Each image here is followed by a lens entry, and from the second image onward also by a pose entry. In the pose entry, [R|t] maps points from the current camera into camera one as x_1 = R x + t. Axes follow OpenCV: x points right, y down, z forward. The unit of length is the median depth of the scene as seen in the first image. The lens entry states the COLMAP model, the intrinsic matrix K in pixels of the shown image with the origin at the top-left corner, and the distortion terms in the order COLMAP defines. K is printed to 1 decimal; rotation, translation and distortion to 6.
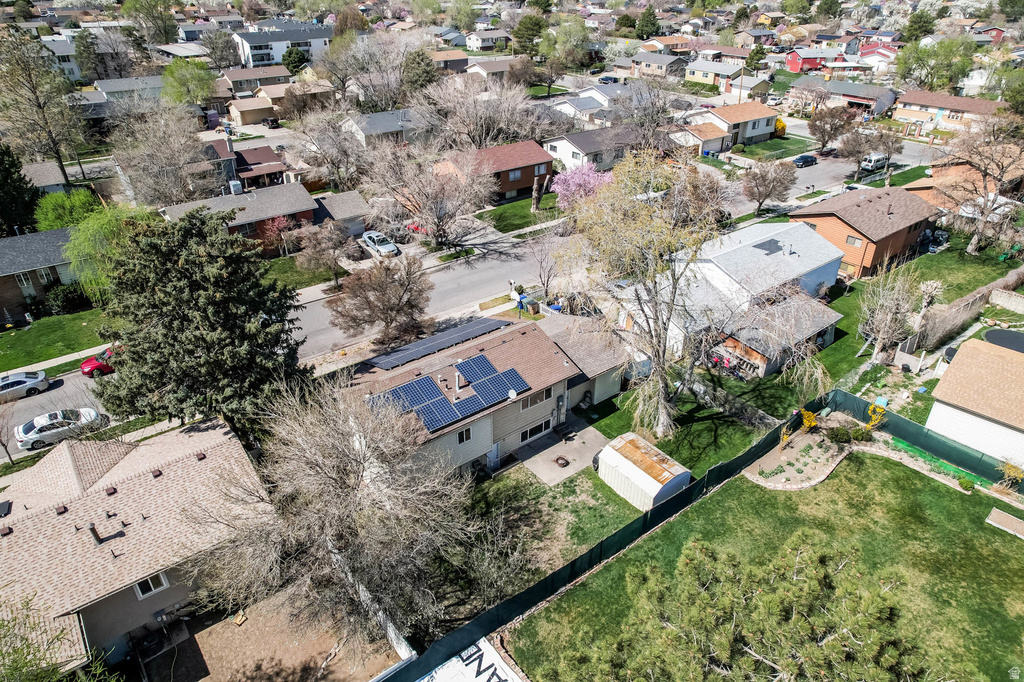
lens RADIAL K [[656.8, 0, 510.3], [0, 656.8, 341.3], [0, 0, 1]] dist [-0.091026, 0.080124]
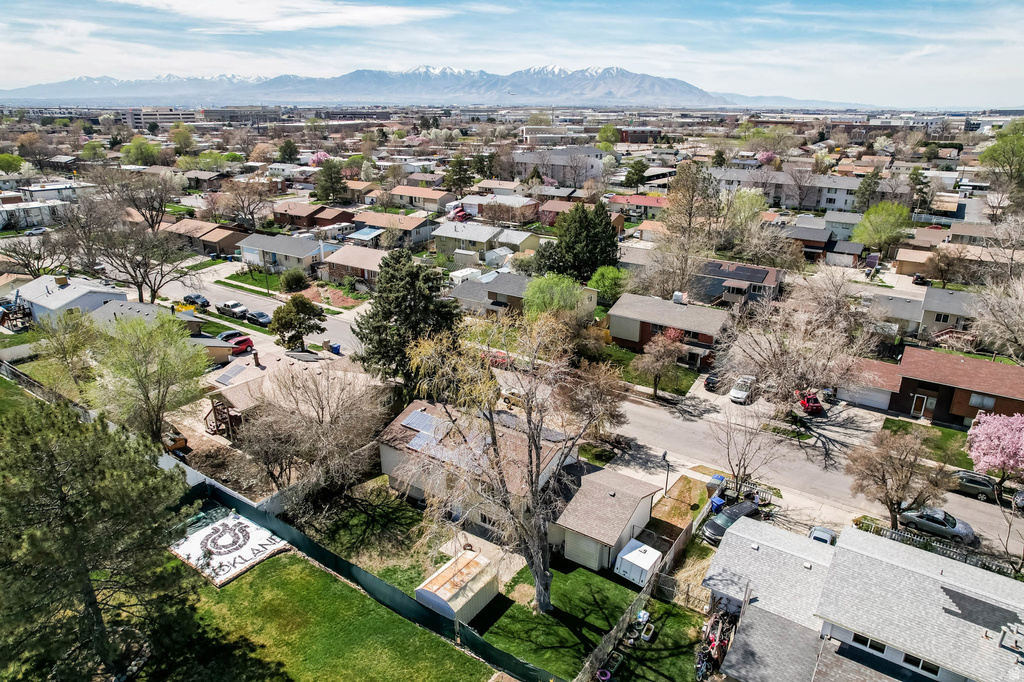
lens RADIAL K [[656.8, 0, 510.3], [0, 656.8, 341.3], [0, 0, 1]] dist [-0.091026, 0.080124]
pose [[0.297015, 0.329228, -0.896321, 0.618670], [-0.477791, 0.863962, 0.159016, -0.215764], [0.826739, 0.381023, 0.413912, 0.272062]]
